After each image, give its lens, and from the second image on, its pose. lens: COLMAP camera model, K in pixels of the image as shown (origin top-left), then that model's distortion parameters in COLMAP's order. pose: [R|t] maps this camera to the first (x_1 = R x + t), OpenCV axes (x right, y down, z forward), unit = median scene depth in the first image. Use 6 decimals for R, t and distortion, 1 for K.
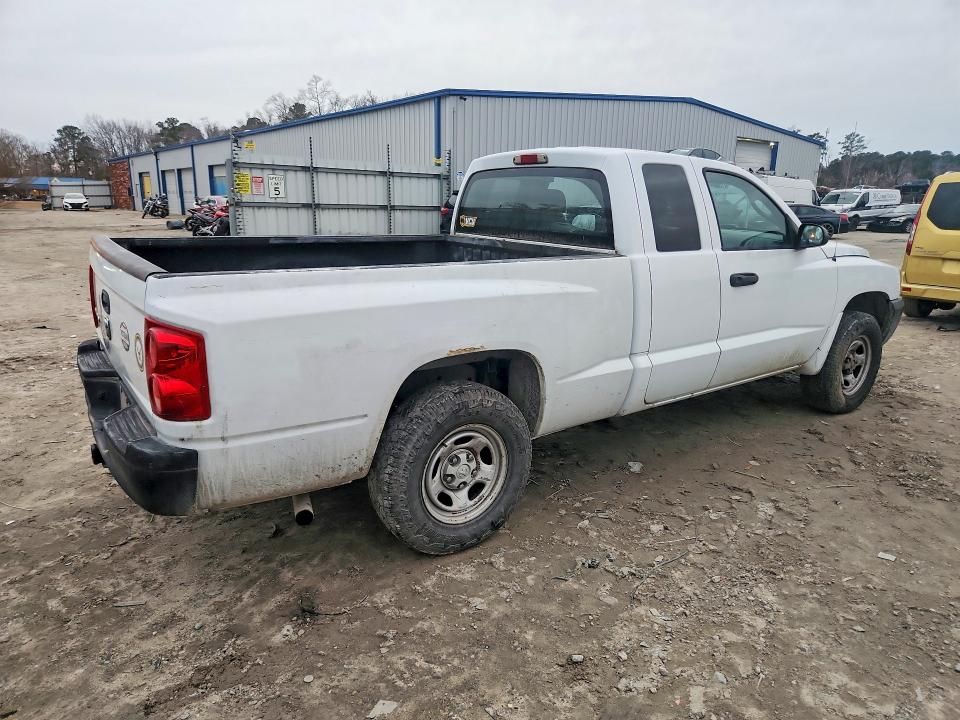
lens RADIAL K [[627.0, 0, 480.0], [0, 627.0, 360.0], [0, 0, 1]] dist [0.003758, -0.000086]
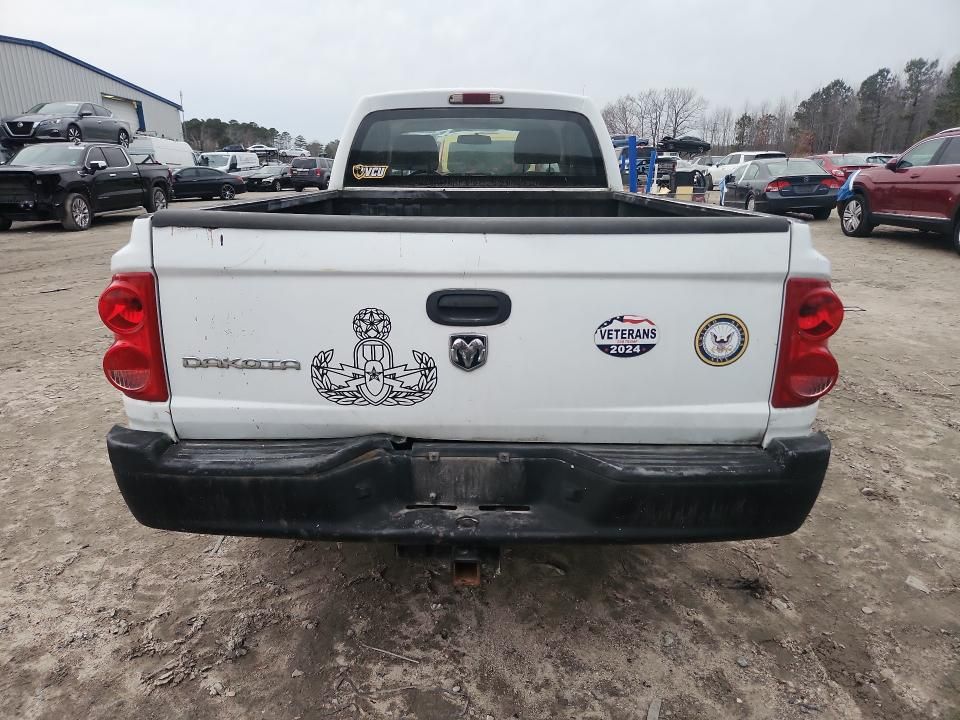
lens RADIAL K [[627.0, 0, 480.0], [0, 627.0, 360.0], [0, 0, 1]] dist [0.003758, -0.000086]
pose [[0.606352, -0.250153, 0.754825, -0.721585], [0.209822, 0.965921, 0.151561, -0.089725], [-0.767015, 0.066480, 0.638176, 0.443615]]
